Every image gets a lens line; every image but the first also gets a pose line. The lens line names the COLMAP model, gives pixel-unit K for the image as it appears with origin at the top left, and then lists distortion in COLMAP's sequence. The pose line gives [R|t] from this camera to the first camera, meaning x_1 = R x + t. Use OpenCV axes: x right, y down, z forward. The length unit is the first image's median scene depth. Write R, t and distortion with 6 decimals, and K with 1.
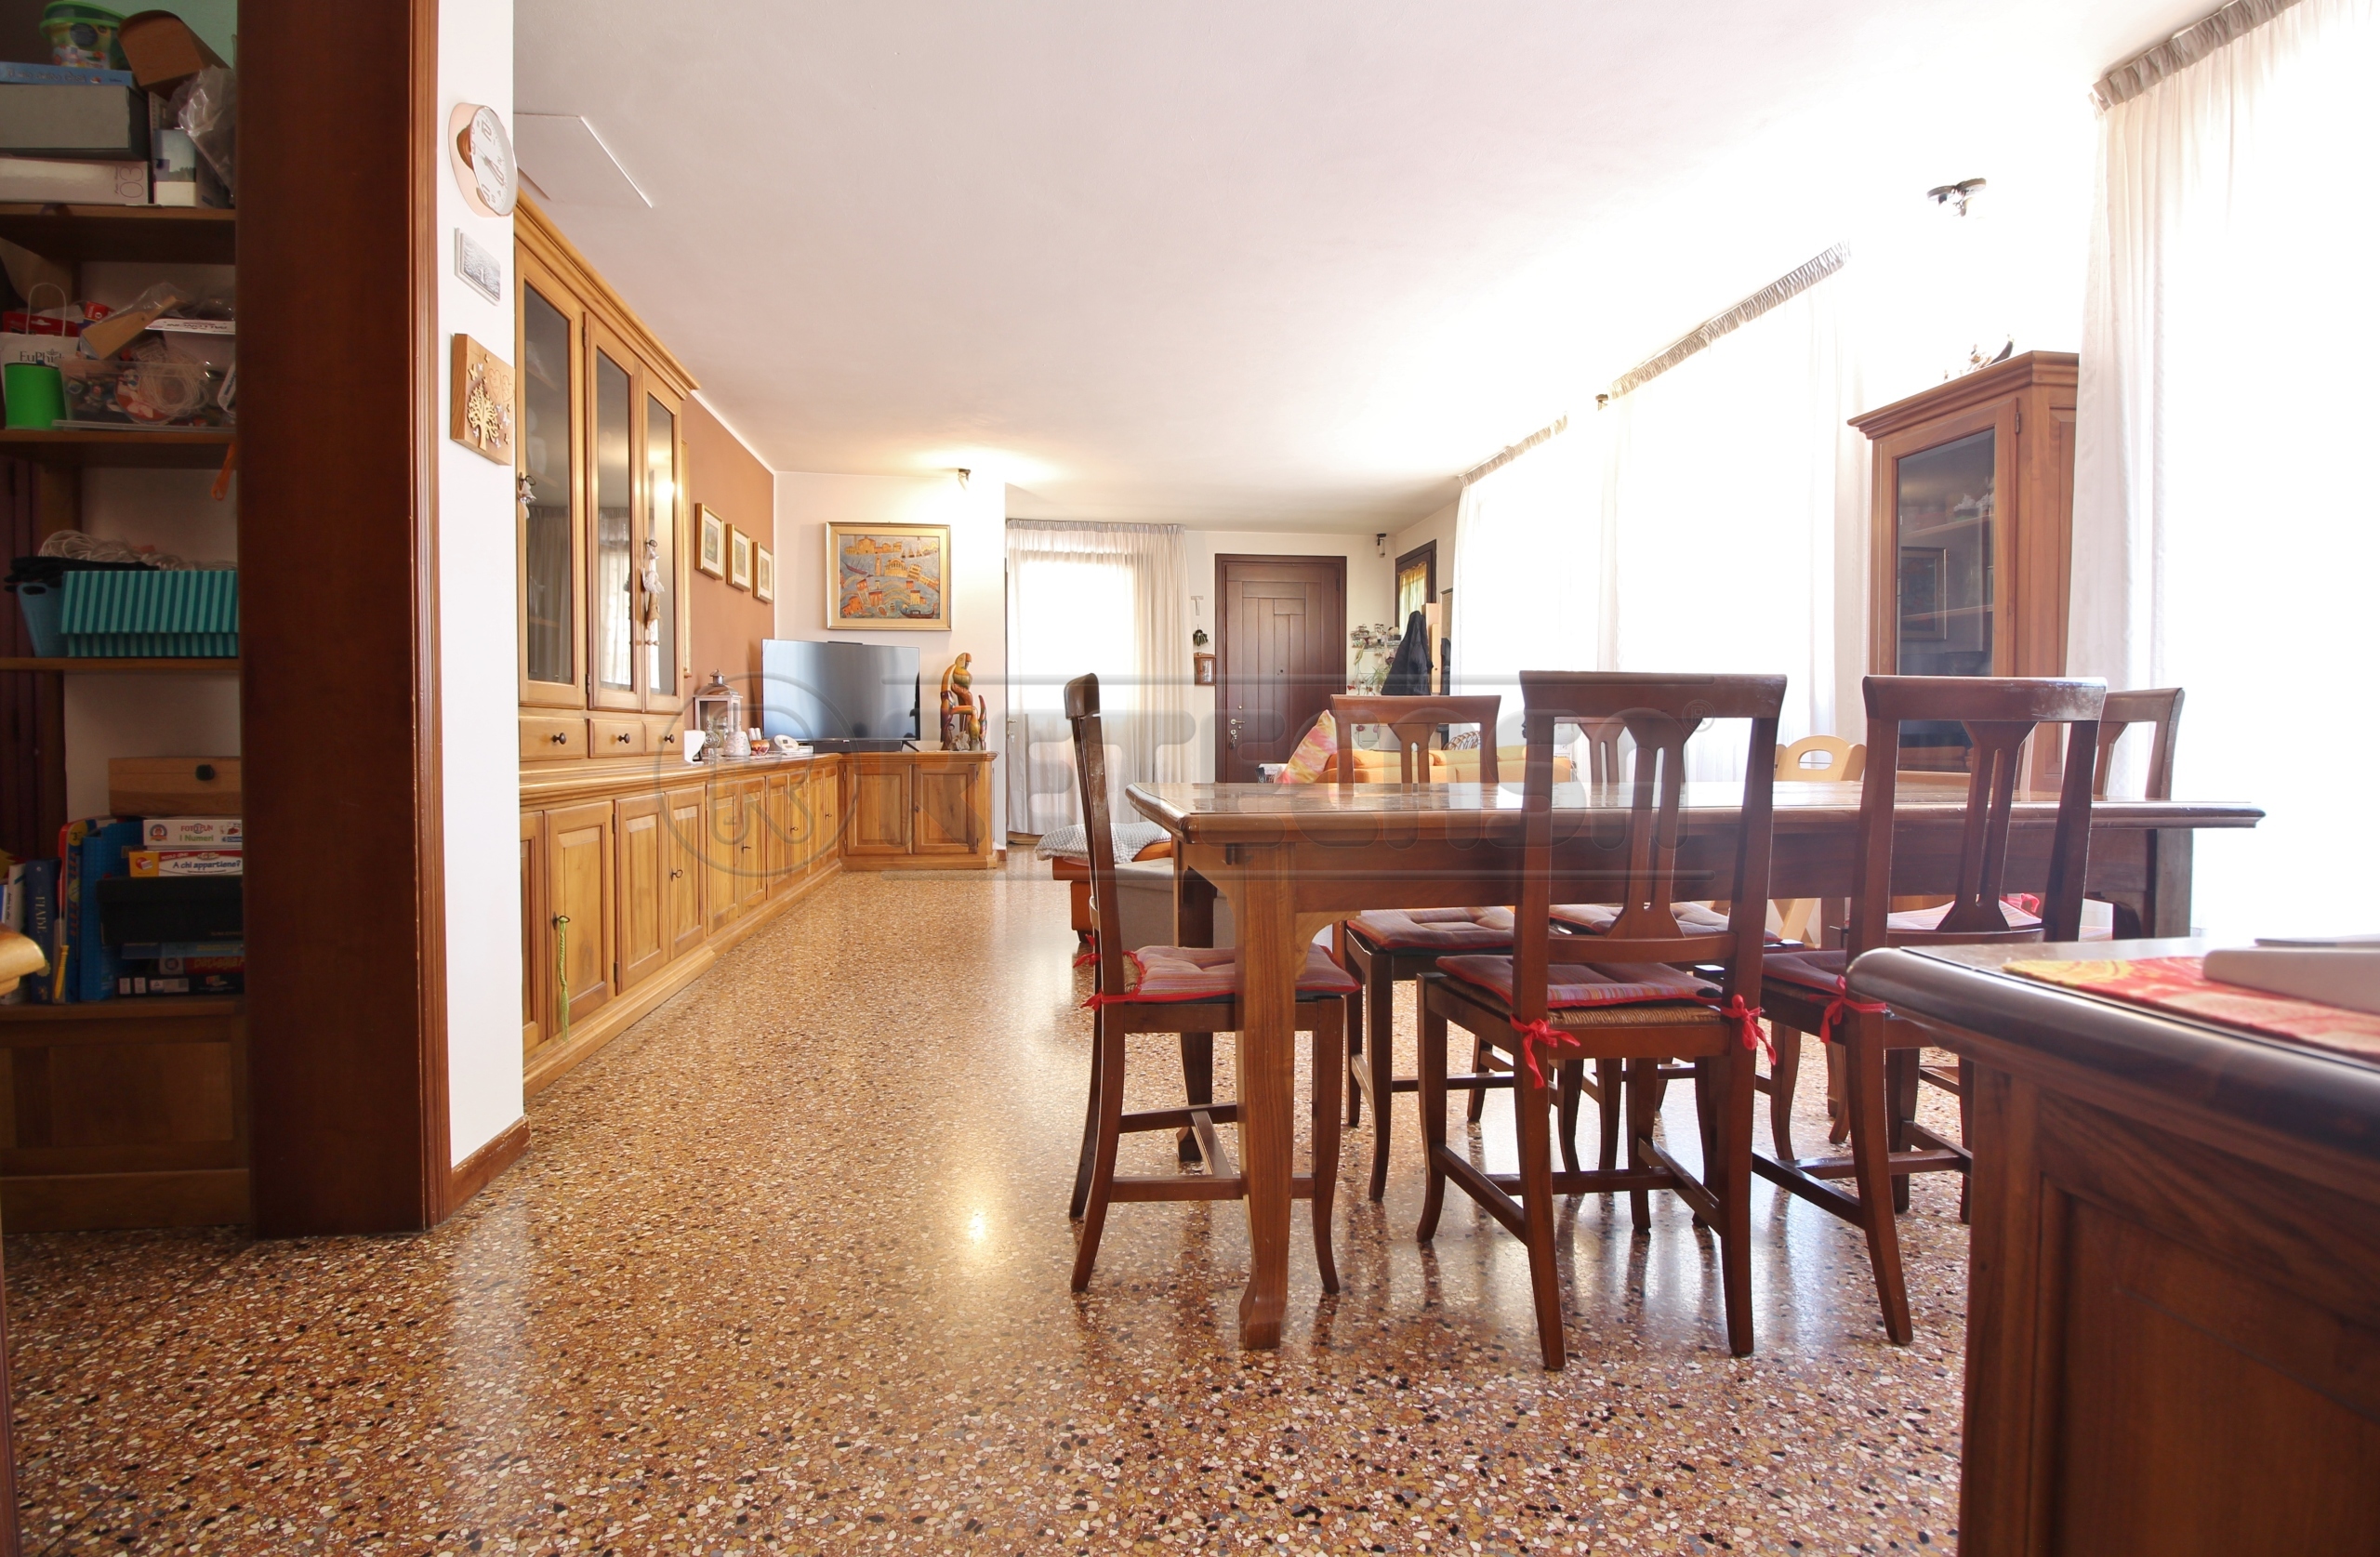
lens RADIAL K [[1110.5, 0, 1201.0], [0, 1110.5, 758.2], [0, 0, 1]] dist [-0.006769, -0.008766]
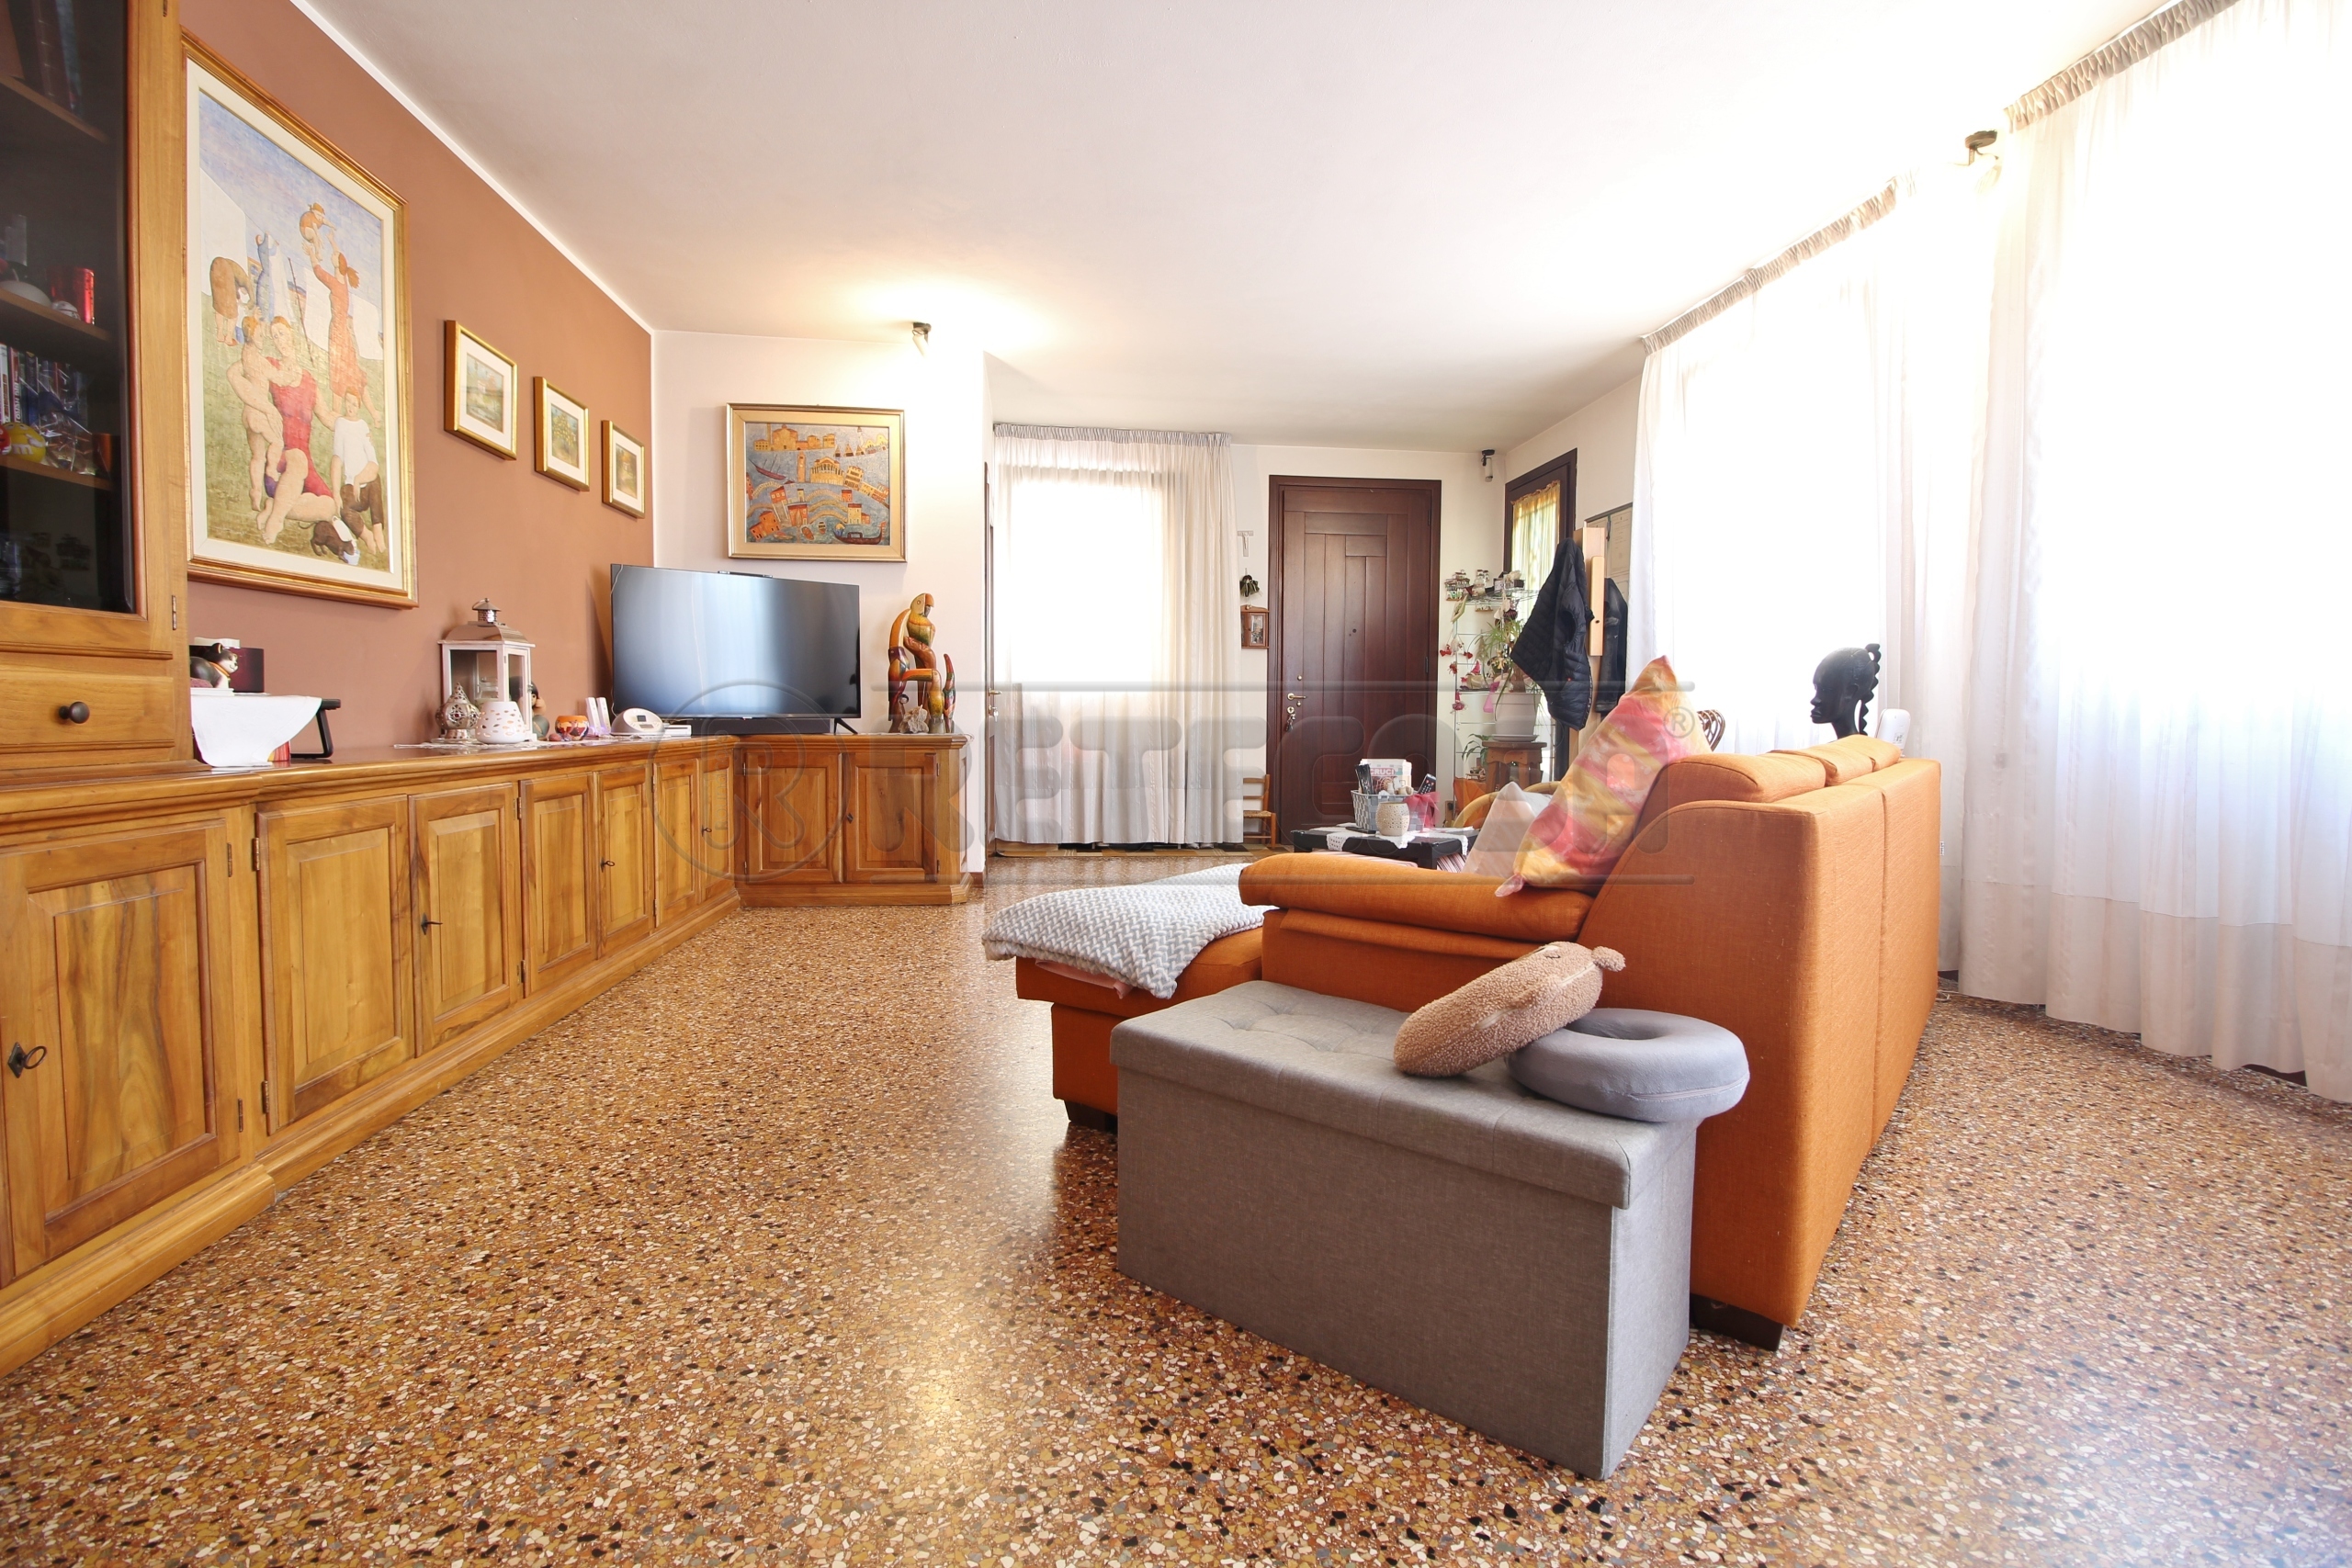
lens RADIAL K [[1119.8, 0, 1192.5], [0, 1119.8, 778.1], [0, 0, 1]] dist [-0.018212, -0.003306]
pose [[0.999637, 0.009605, -0.025168, -0.024629], [-0.008679, 0.999290, 0.036651, -0.005689], [0.025502, -0.036419, 0.999011, 0.294676]]
